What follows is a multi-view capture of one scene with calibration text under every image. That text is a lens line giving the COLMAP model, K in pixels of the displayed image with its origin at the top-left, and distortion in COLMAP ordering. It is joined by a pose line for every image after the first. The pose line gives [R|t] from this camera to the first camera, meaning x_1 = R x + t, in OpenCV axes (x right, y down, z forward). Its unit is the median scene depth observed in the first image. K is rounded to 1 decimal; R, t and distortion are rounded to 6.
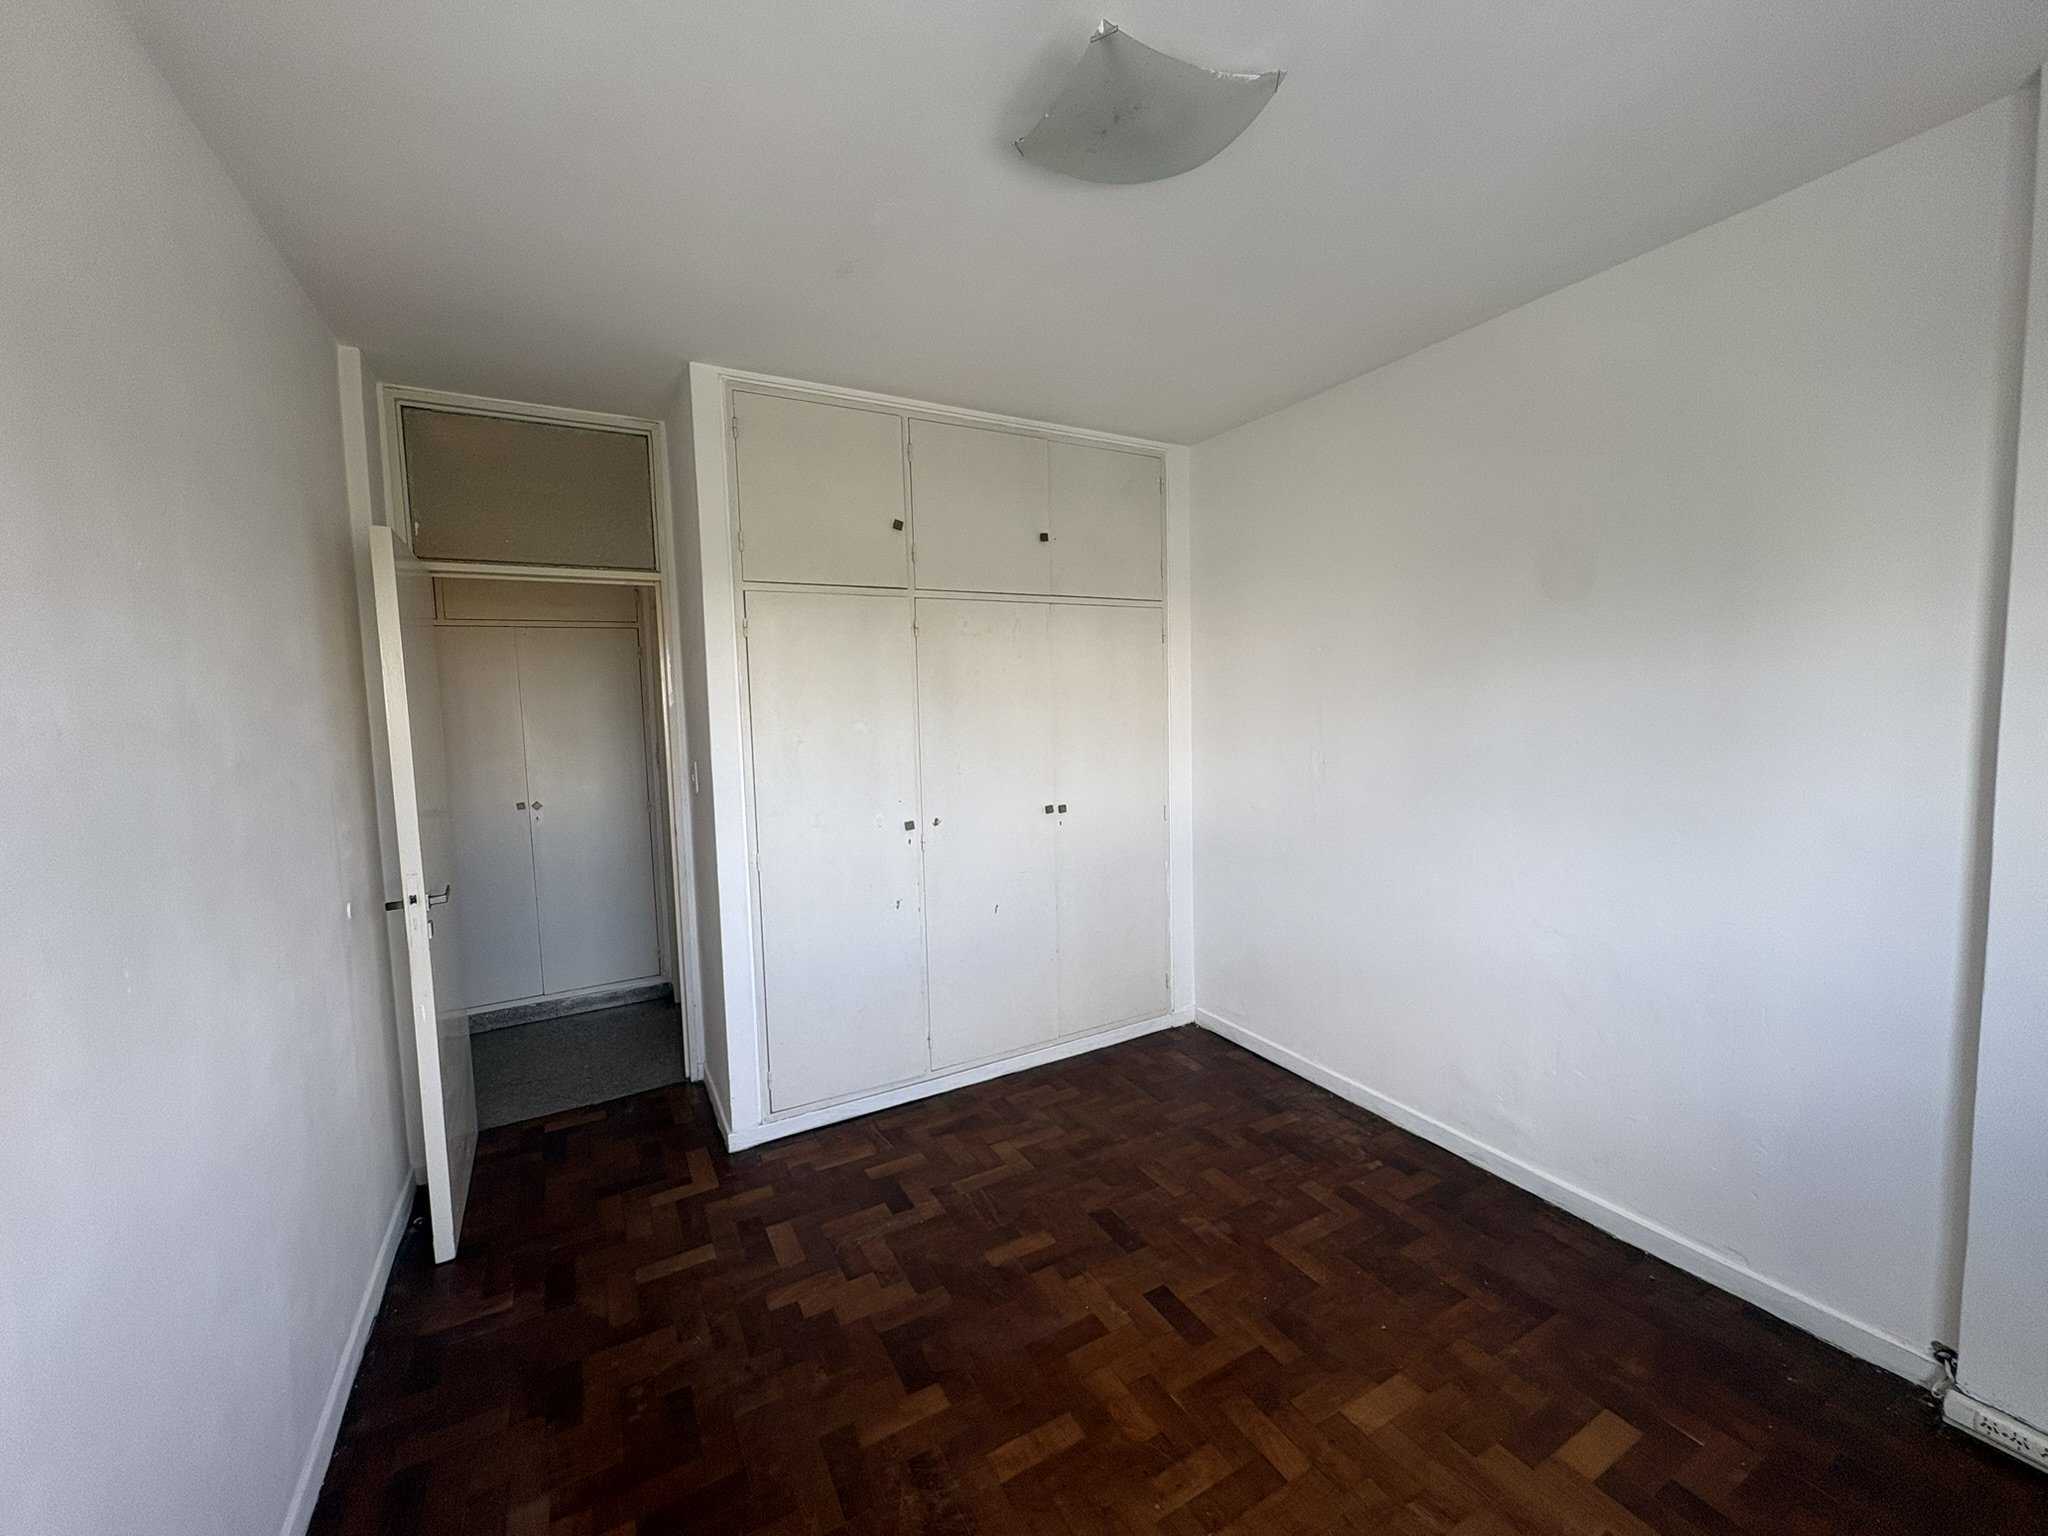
lens RADIAL K [[821.1, 0, 1024.0], [0, 821.1, 768.0], [0, 0, 1]] dist [-0.000932, -0.000328]
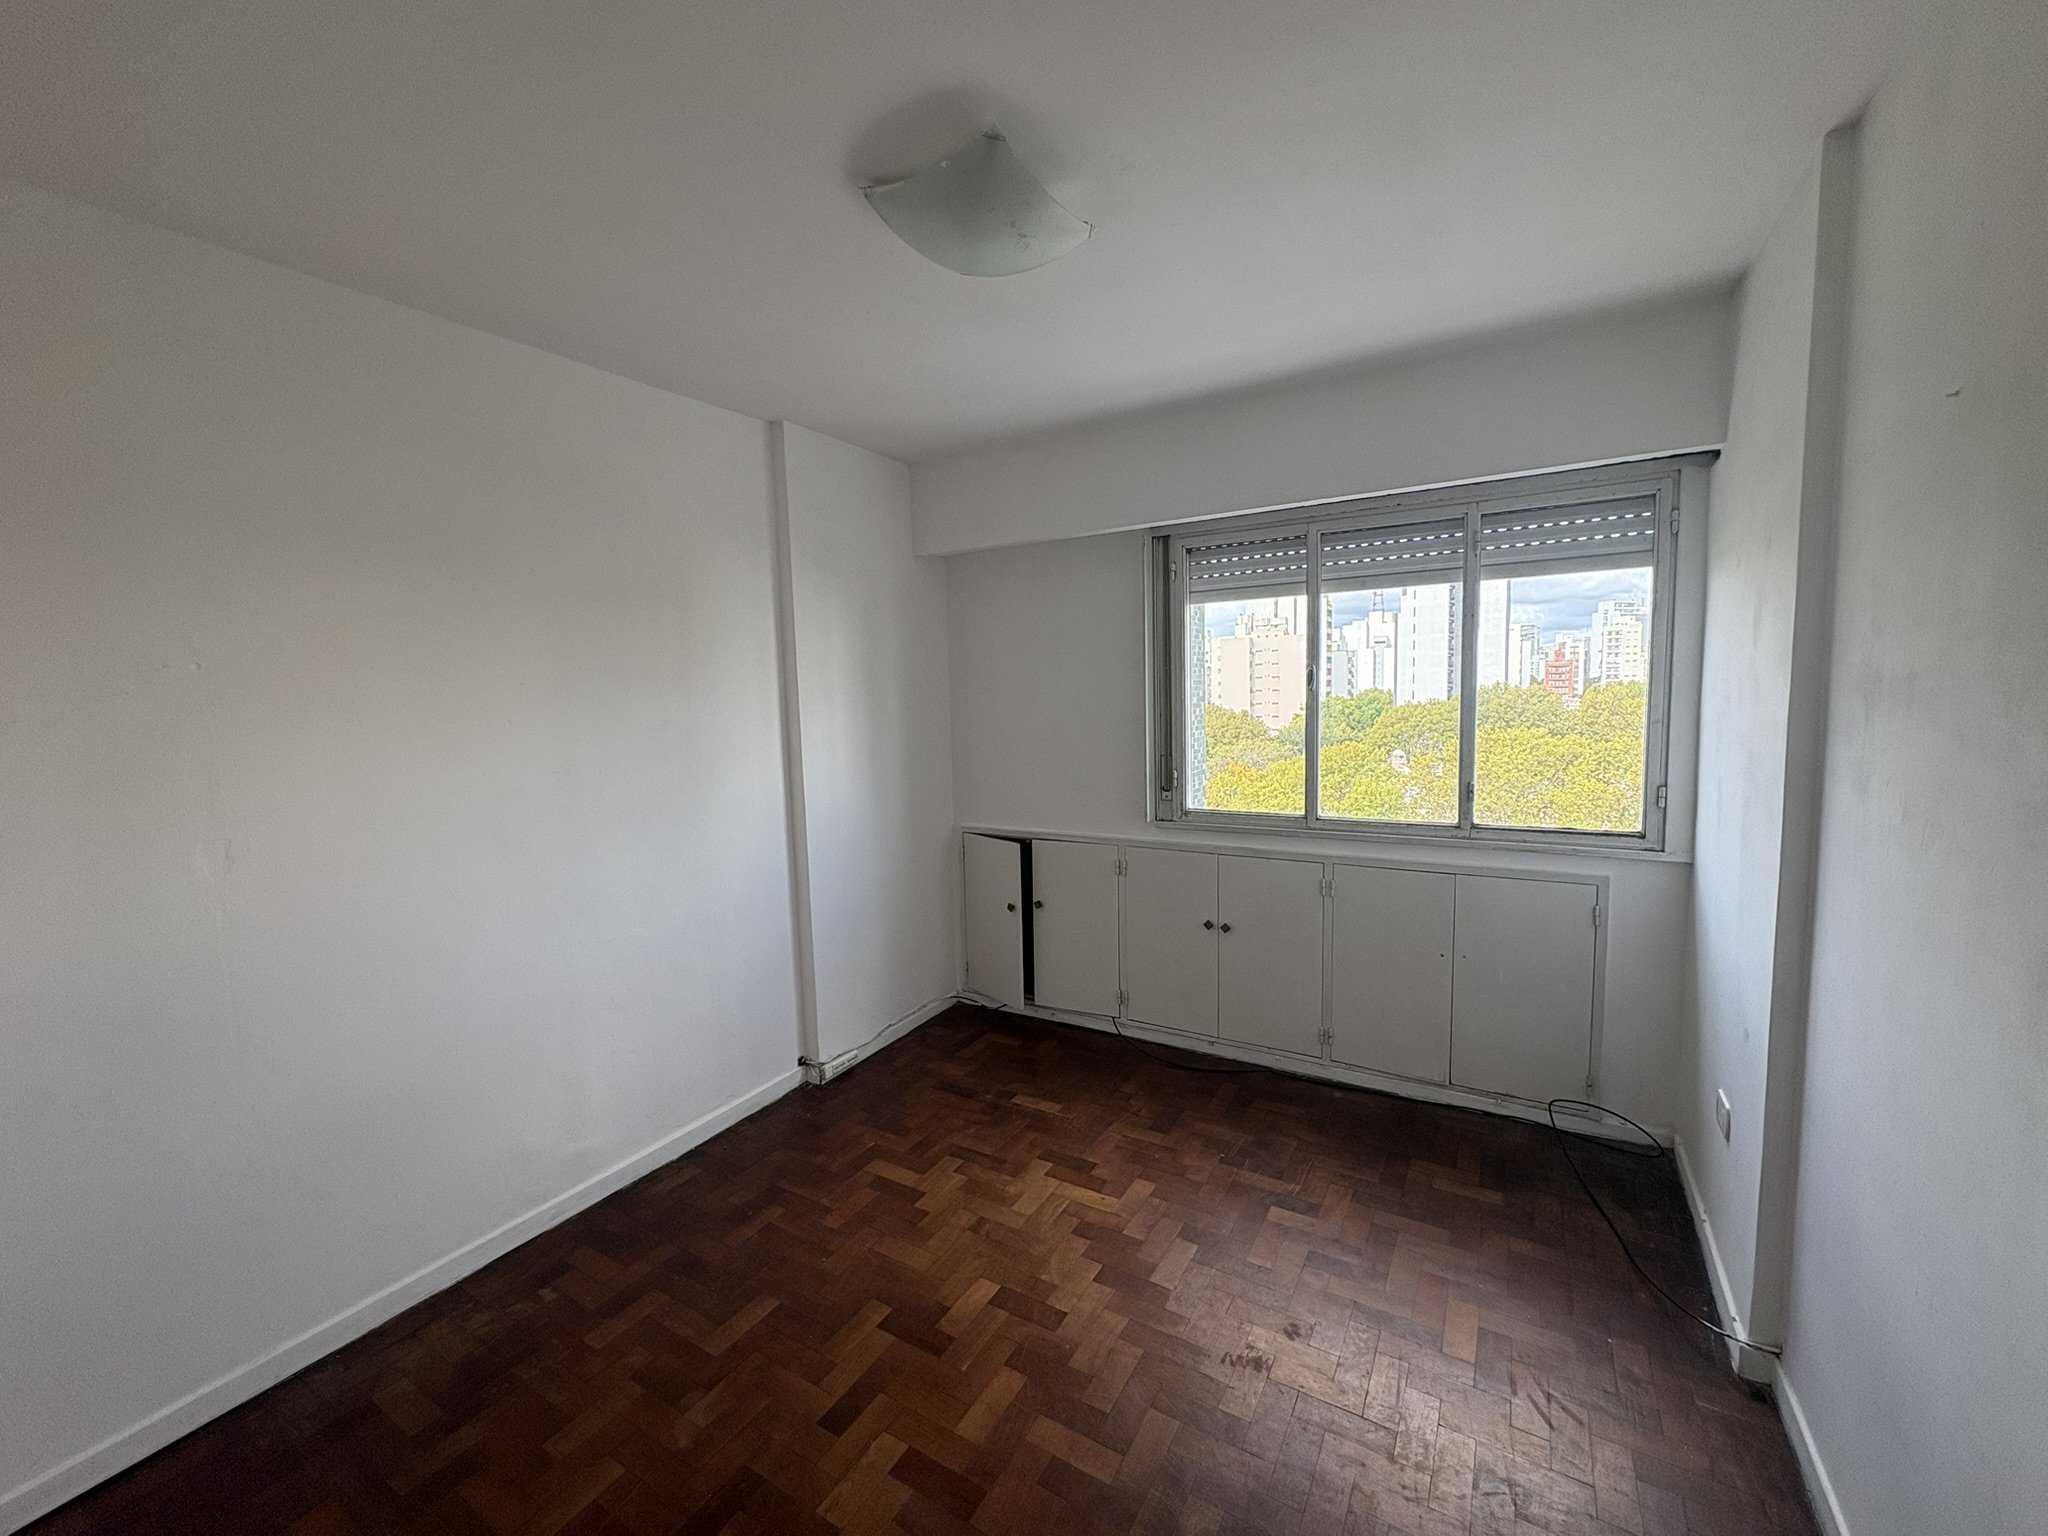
lens RADIAL K [[821.1, 0, 1024.0], [0, 821.1, 768.0], [0, 0, 1]] dist [-0.000932, -0.000328]
pose [[-0.503338, -0.043986, 0.862969, -0.659951], [0.111213, 0.987100, 0.115179, -0.111353], [-0.856903, 0.153948, -0.491953, 1.178136]]
